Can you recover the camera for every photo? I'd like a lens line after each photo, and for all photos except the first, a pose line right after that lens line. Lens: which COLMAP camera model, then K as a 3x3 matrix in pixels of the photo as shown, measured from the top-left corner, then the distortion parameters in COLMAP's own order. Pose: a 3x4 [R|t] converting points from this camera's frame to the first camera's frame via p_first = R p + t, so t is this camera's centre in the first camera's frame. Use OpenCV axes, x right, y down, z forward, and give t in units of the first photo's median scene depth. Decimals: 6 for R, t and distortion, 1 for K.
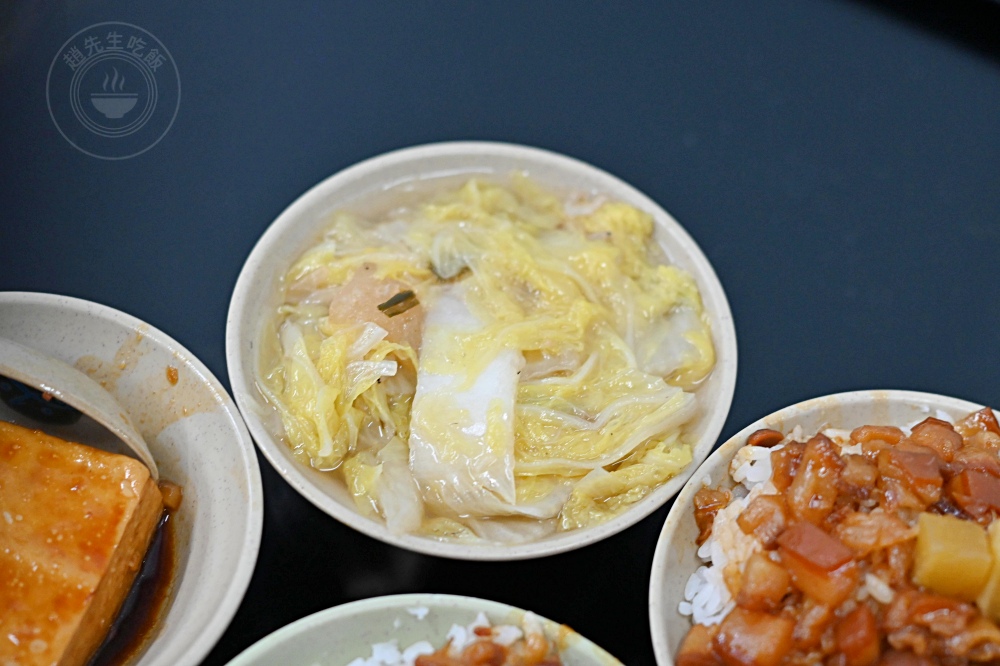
lens RADIAL K [[2151.4, 0, 500.0], [0, 2151.4, 333.0], [0, 0, 1]] dist [-0.002436, 0.022686]
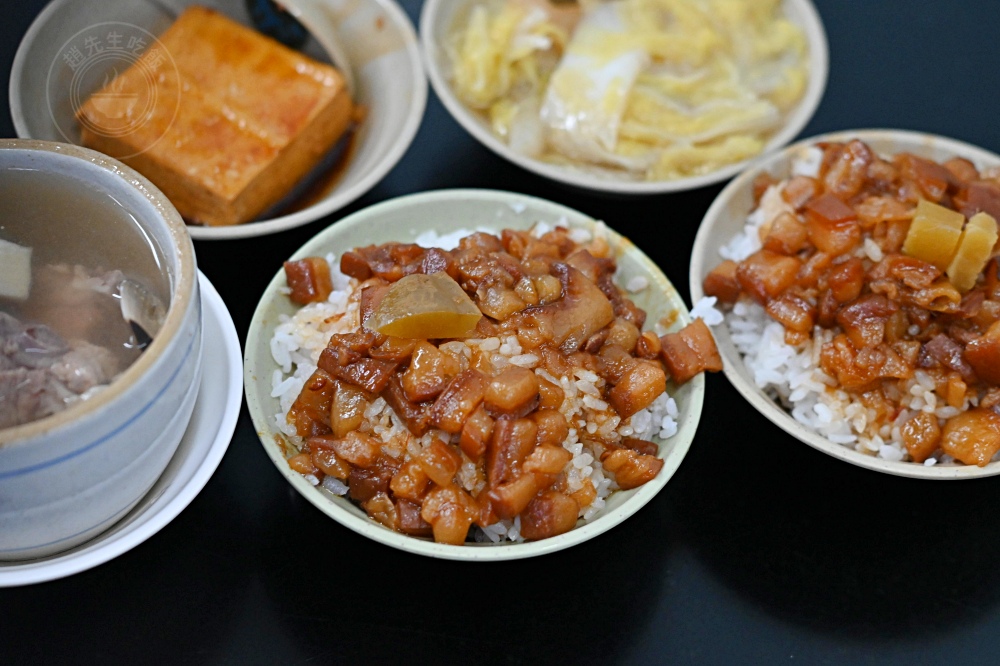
lens RADIAL K [[2151.4, 0, 500.0], [0, 2151.4, 333.0], [0, 0, 1]] dist [-0.002436, 0.022686]
pose [[0.966125, 0.195671, -0.168269, 0.170845], [-0.204288, 0.978272, -0.035347, 0.233684], [0.157696, 0.068525, 0.985107, -0.245577]]
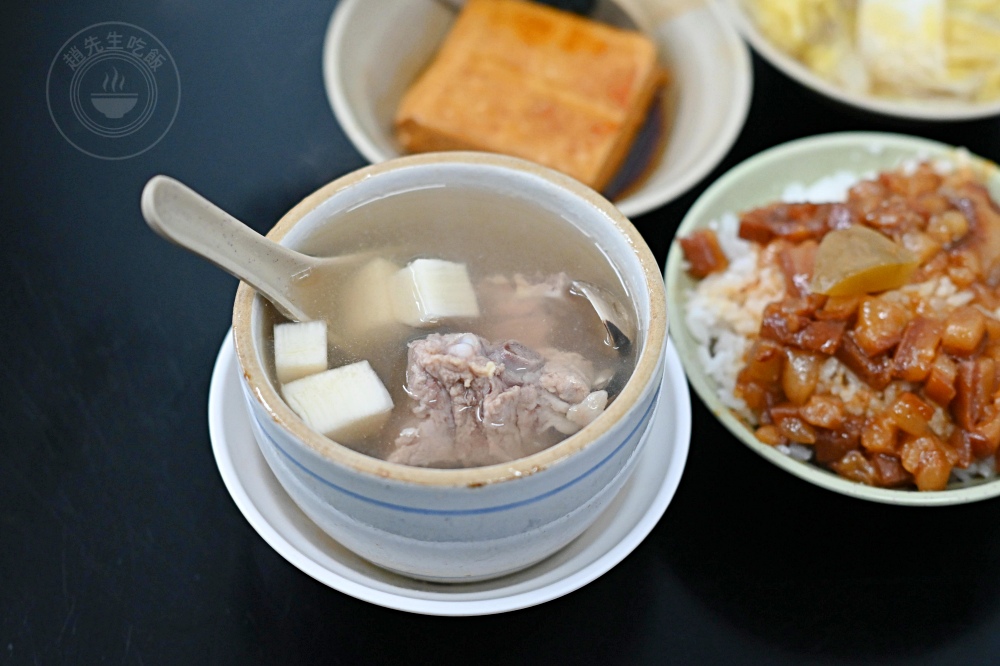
lens RADIAL K [[2151.4, 0, 500.0], [0, 2151.4, 333.0], [0, 0, 1]] dist [-0.002436, 0.022686]
pose [[0.997298, 0.048215, -0.055416, -0.172212], [-0.048647, 0.998795, -0.006461, 0.242160], [0.055038, 0.009139, 0.998442, -0.280345]]
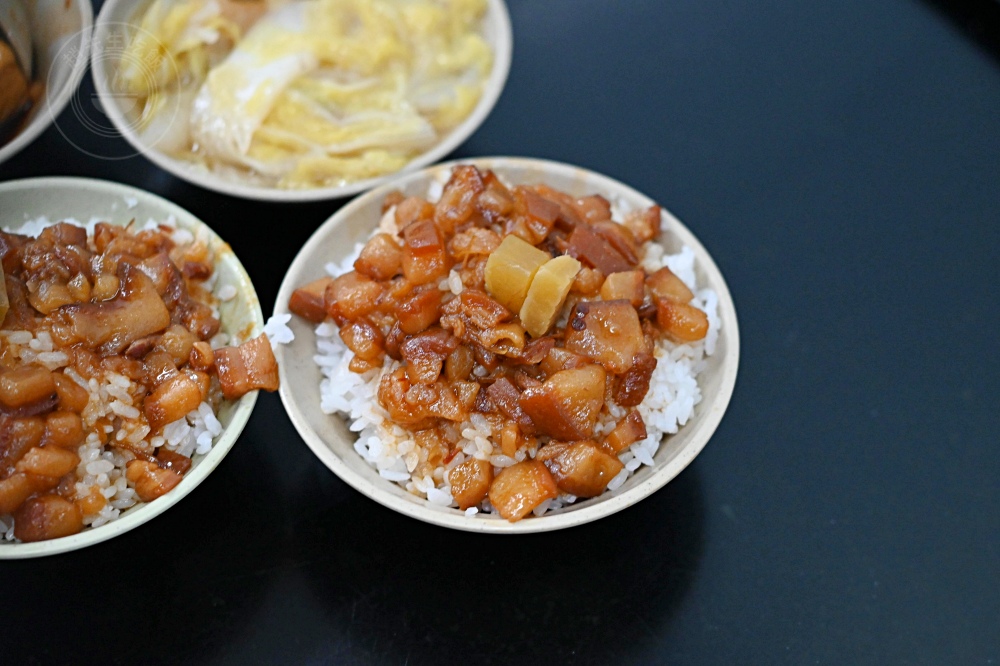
lens RADIAL K [[2151.4, 0, 500.0], [0, 2151.4, 333.0], [0, 0, 1]] dist [-0.002436, 0.022686]
pose [[0.908776, 0.297772, -0.292333, 0.510093], [-0.309937, 0.950744, 0.004933, 0.120645], [0.279403, 0.086122, 0.956304, -0.123091]]
